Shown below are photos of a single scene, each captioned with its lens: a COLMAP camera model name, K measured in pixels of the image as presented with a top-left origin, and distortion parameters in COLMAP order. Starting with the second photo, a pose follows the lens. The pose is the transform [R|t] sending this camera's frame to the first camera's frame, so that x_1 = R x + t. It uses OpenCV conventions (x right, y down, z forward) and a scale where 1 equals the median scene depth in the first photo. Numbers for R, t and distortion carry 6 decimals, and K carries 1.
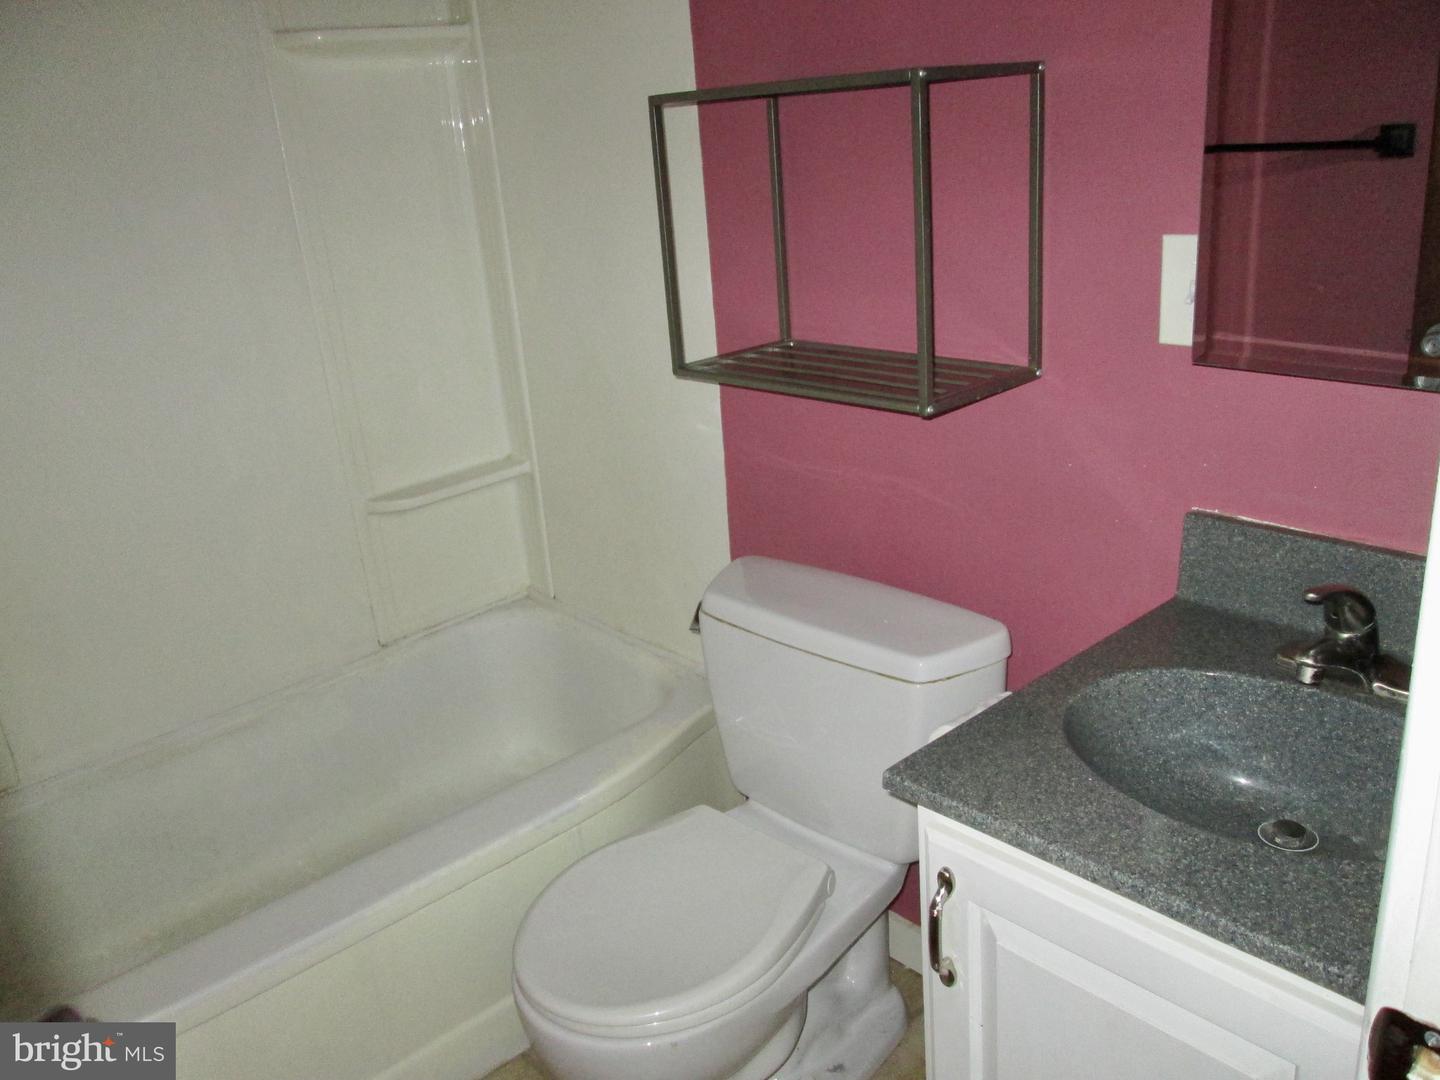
lens RADIAL K [[1235.8, 0, 723.6], [0, 1235.8, 560.4], [0, 0, 1]] dist [-0.068954, 0.151215]
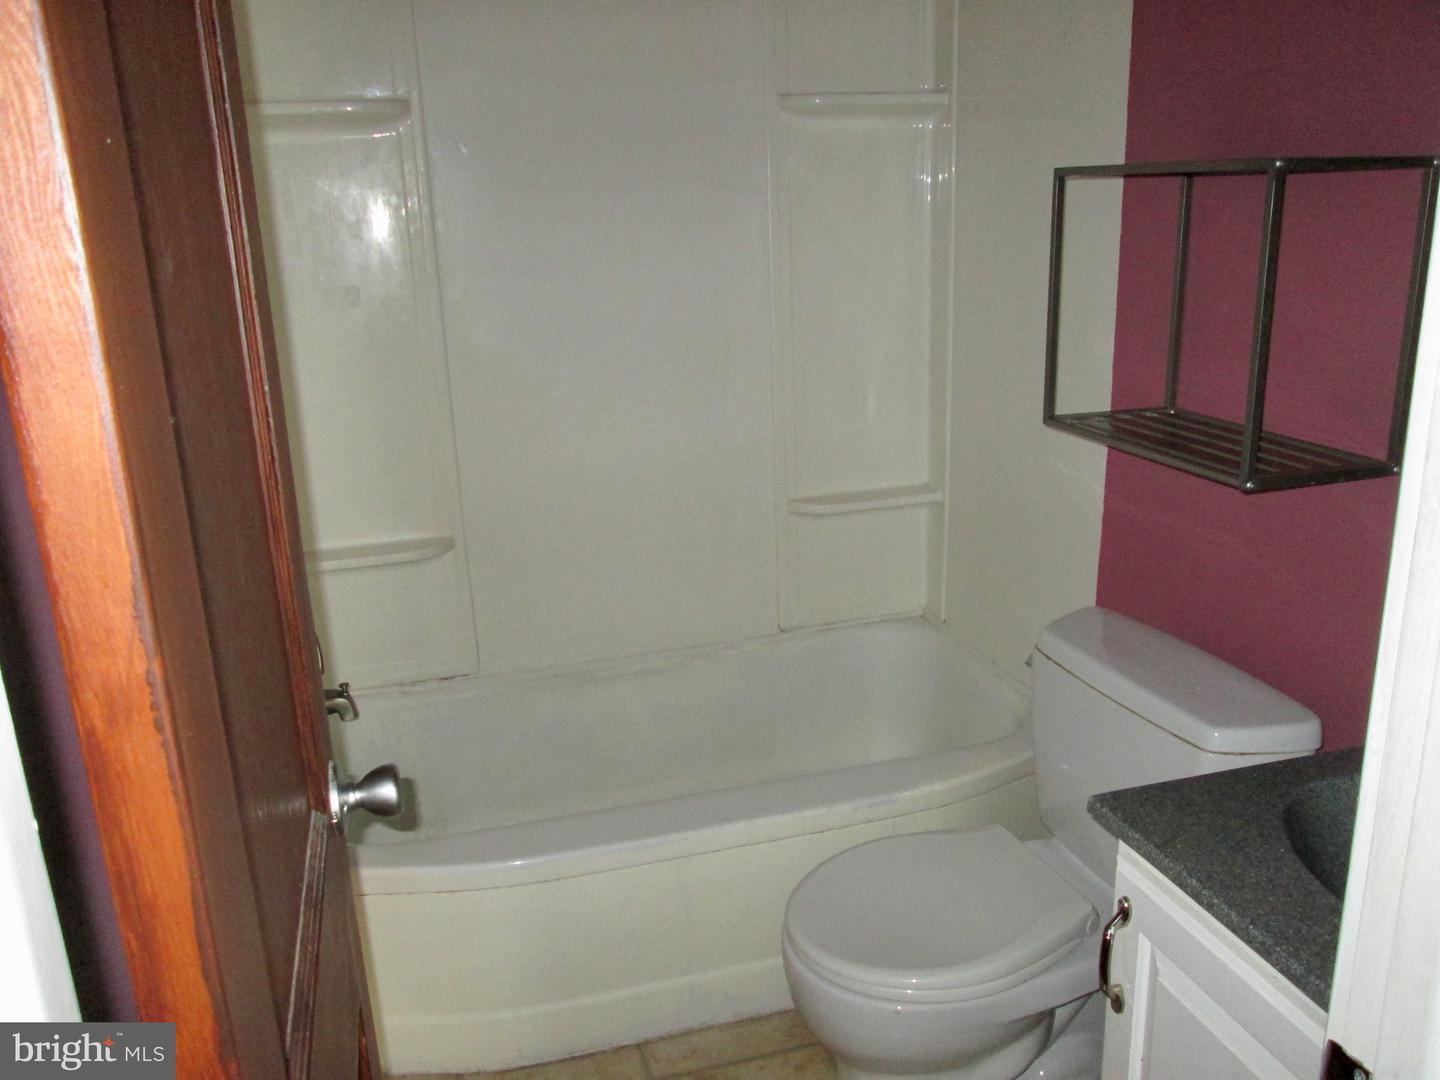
lens RADIAL K [[1235.8, 0, 723.6], [0, 1235.8, 560.4], [0, 0, 1]] dist [-0.068954, 0.151215]
pose [[0.902275, 0.184989, -0.389460, 0.140795], [-0.199194, 0.979952, 0.003986, 0.017860], [0.382389, 0.073982, 0.921035, -0.085250]]
